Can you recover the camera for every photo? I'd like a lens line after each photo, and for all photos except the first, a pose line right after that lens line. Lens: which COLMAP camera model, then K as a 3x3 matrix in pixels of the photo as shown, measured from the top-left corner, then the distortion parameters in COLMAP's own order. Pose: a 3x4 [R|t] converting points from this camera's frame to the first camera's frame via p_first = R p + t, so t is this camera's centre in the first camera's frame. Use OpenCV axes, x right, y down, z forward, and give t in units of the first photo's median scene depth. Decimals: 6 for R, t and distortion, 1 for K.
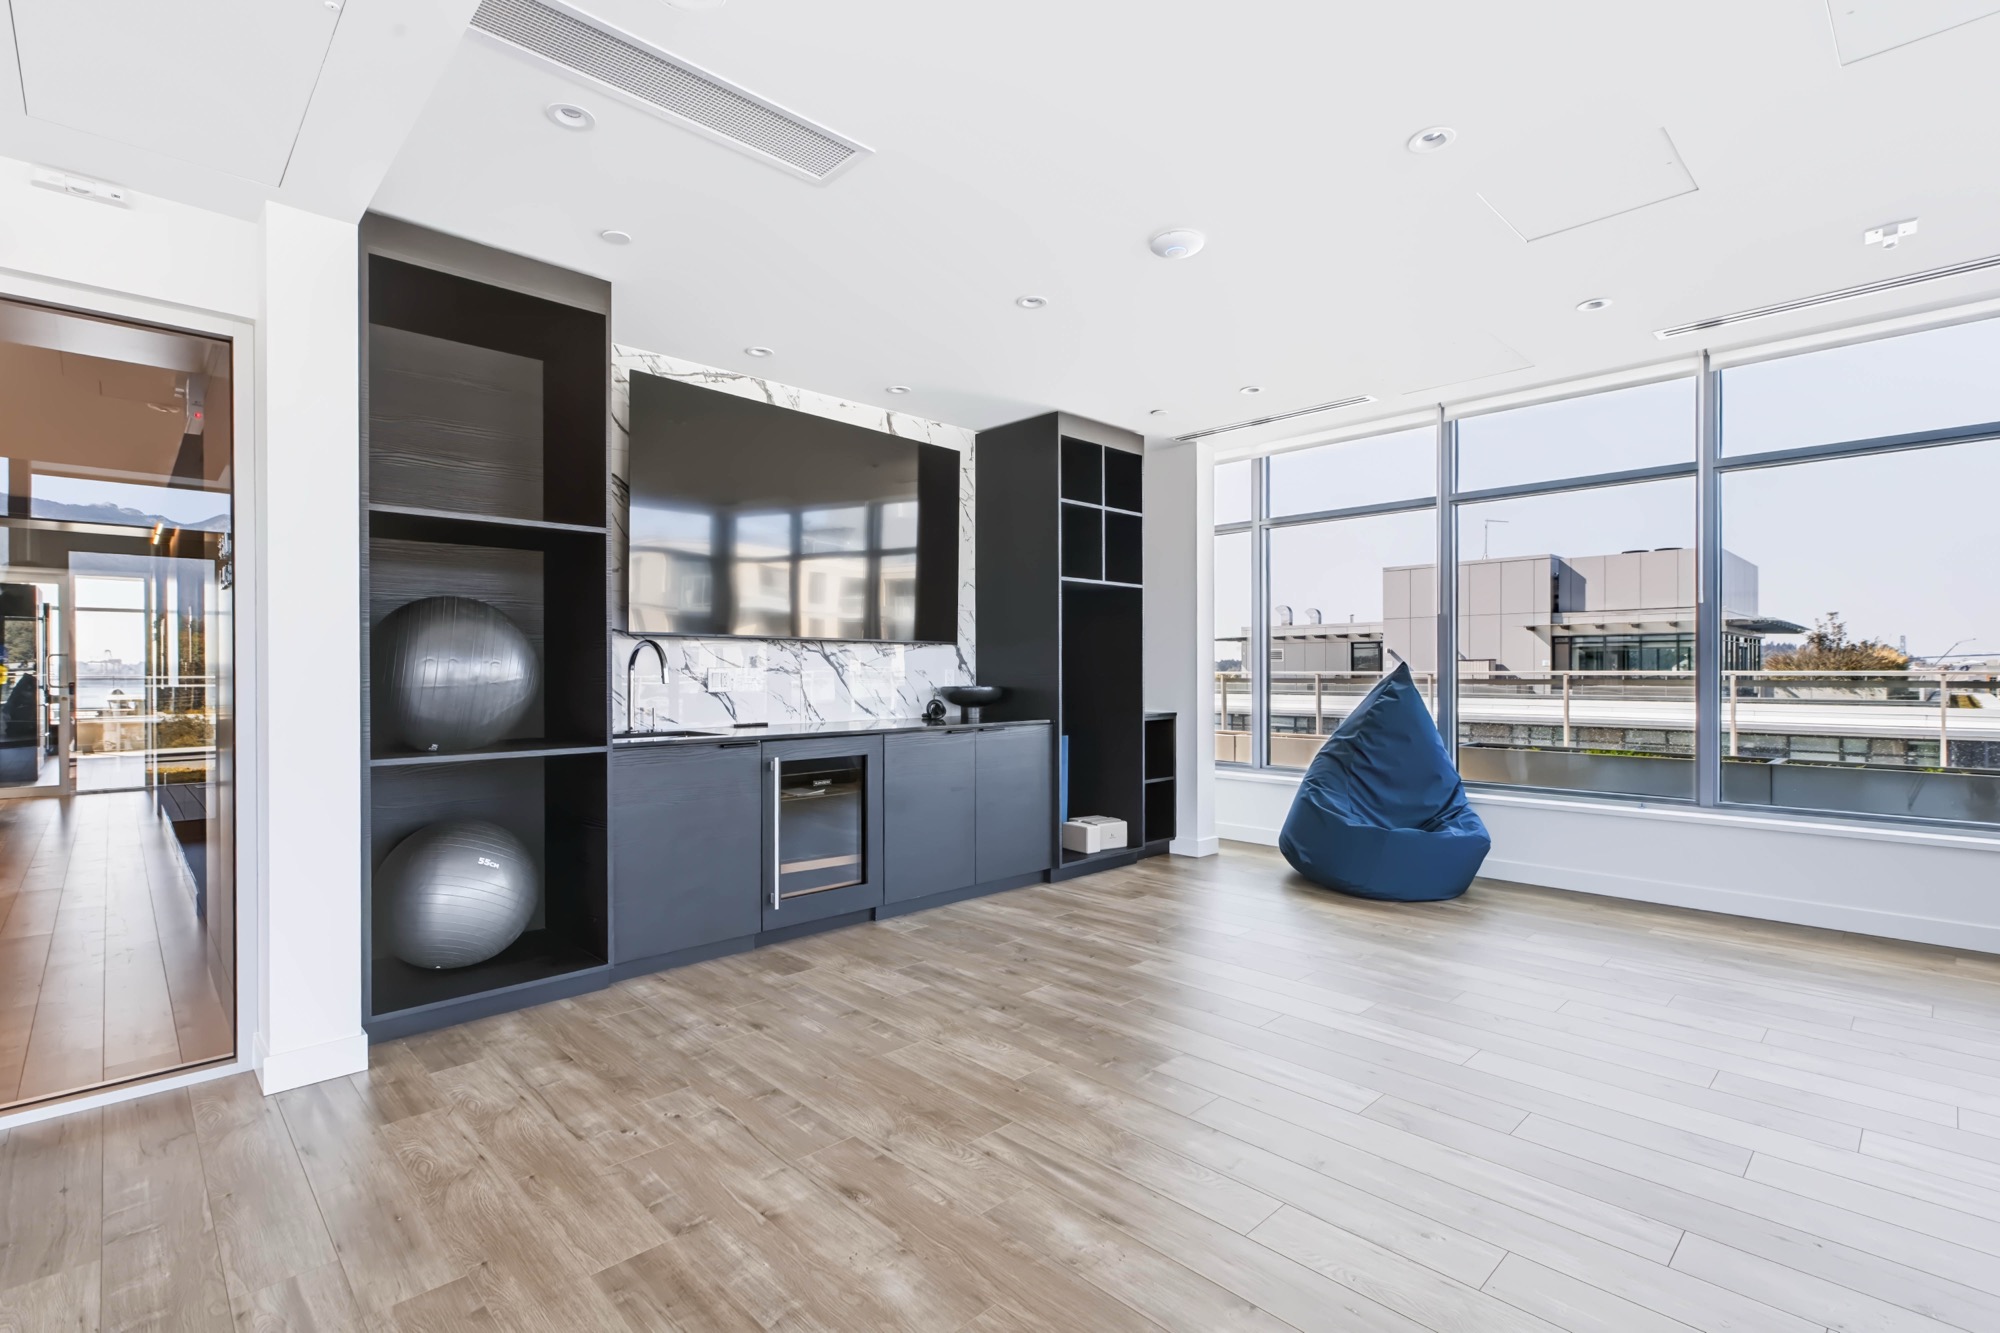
lens RADIAL K [[907.8, 0, 1002.9], [0, 907.8, 668.5], [0, 0, 1]] dist [0.005647, -0.001750]
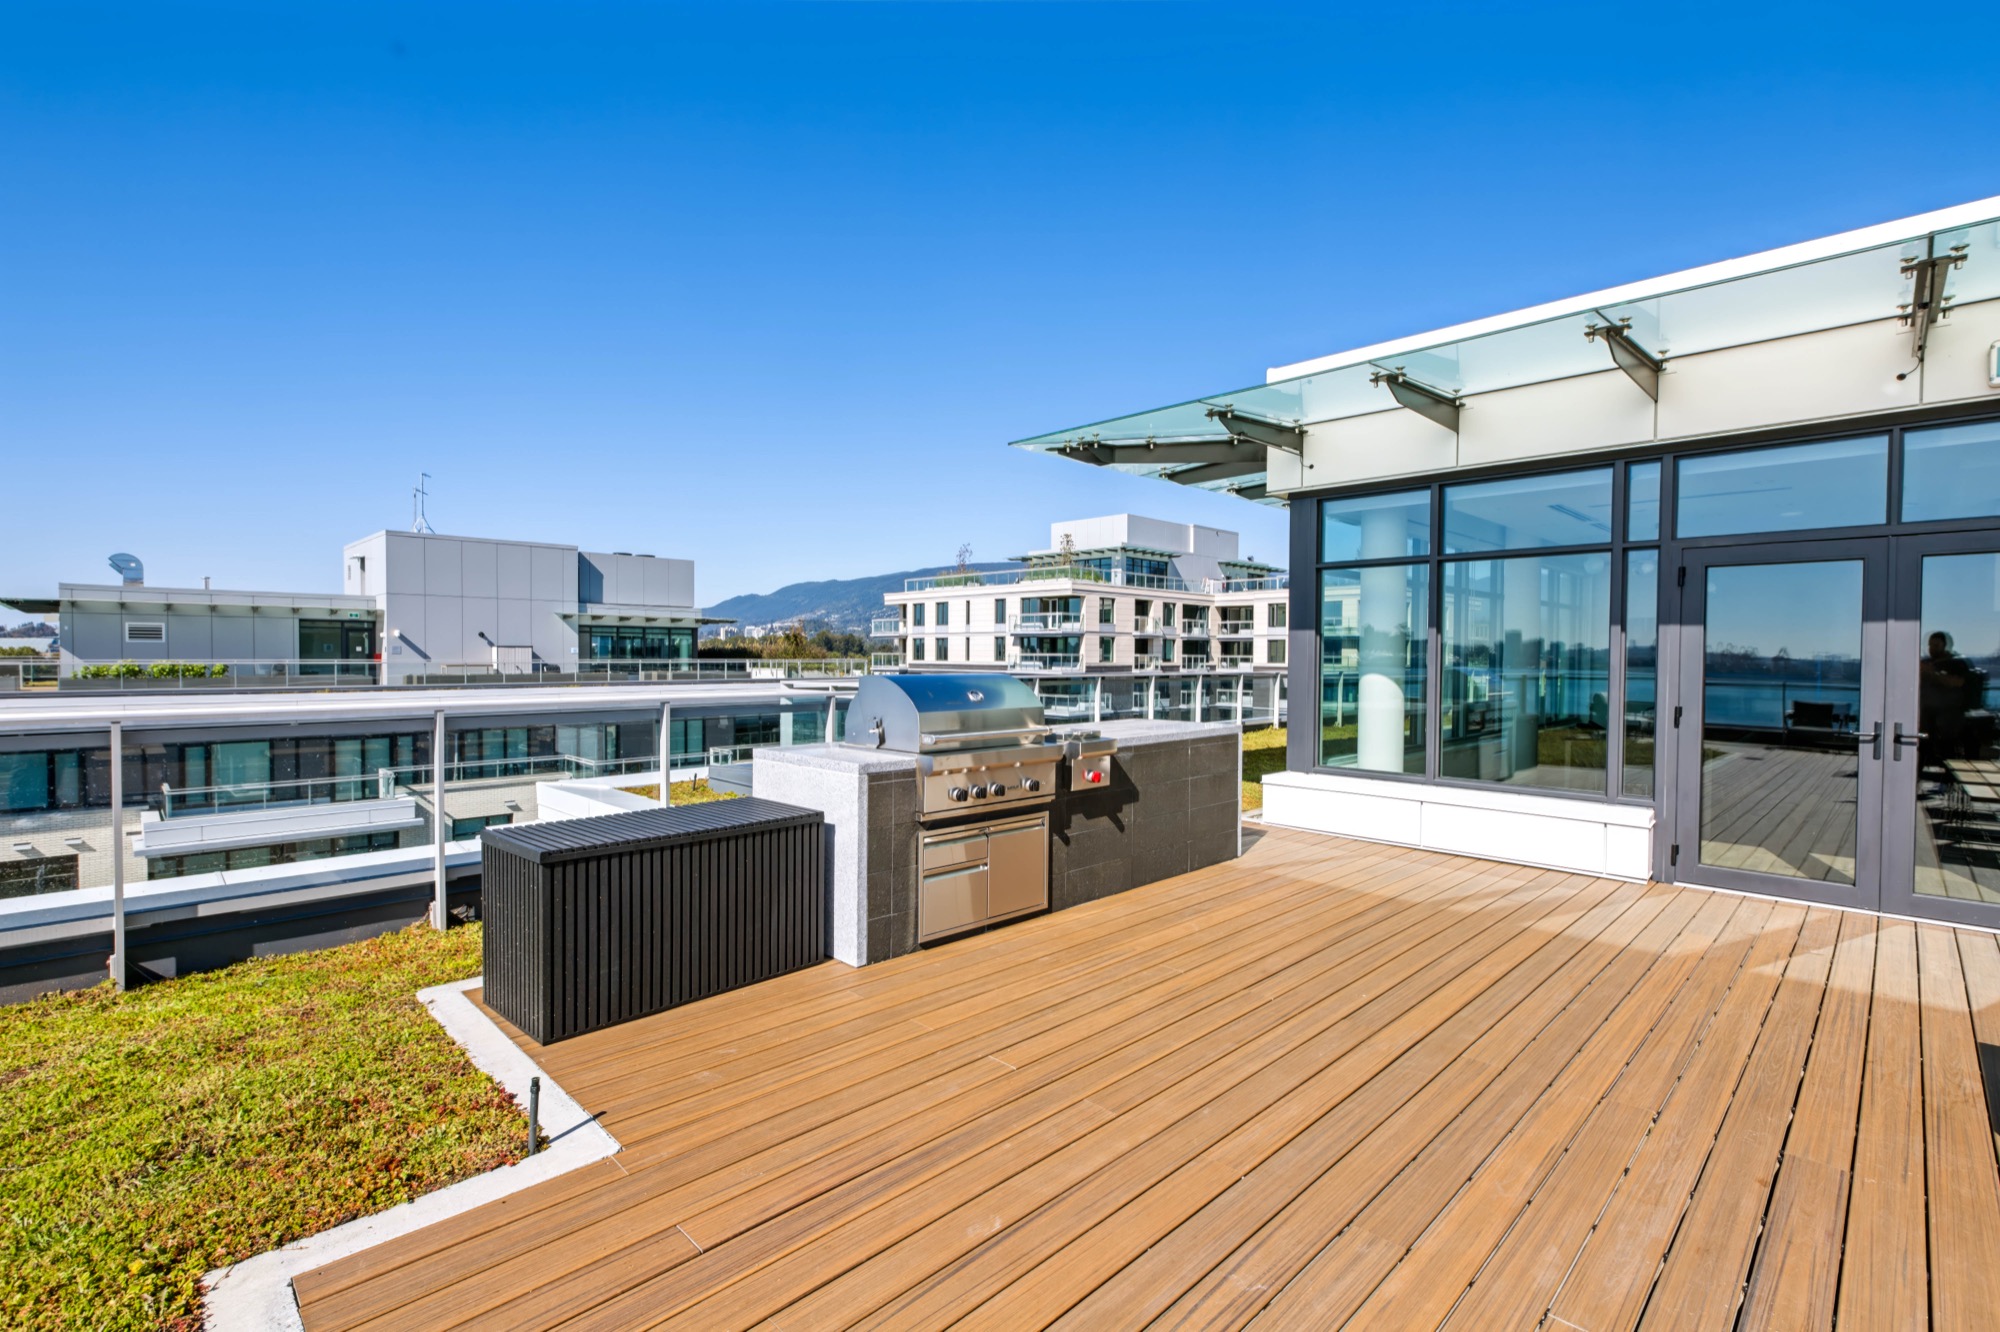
lens RADIAL K [[907.8, 0, 1002.9], [0, 907.8, 669.7], [0, 0, 1]] dist [0.005647, -0.001750]
pose [[-0.009563, -0.009665, 0.999908, -0.439177], [-0.001850, 0.999952, 0.009648, 0.004169], [-0.999953, -0.001757, -0.009581, 0.528142]]
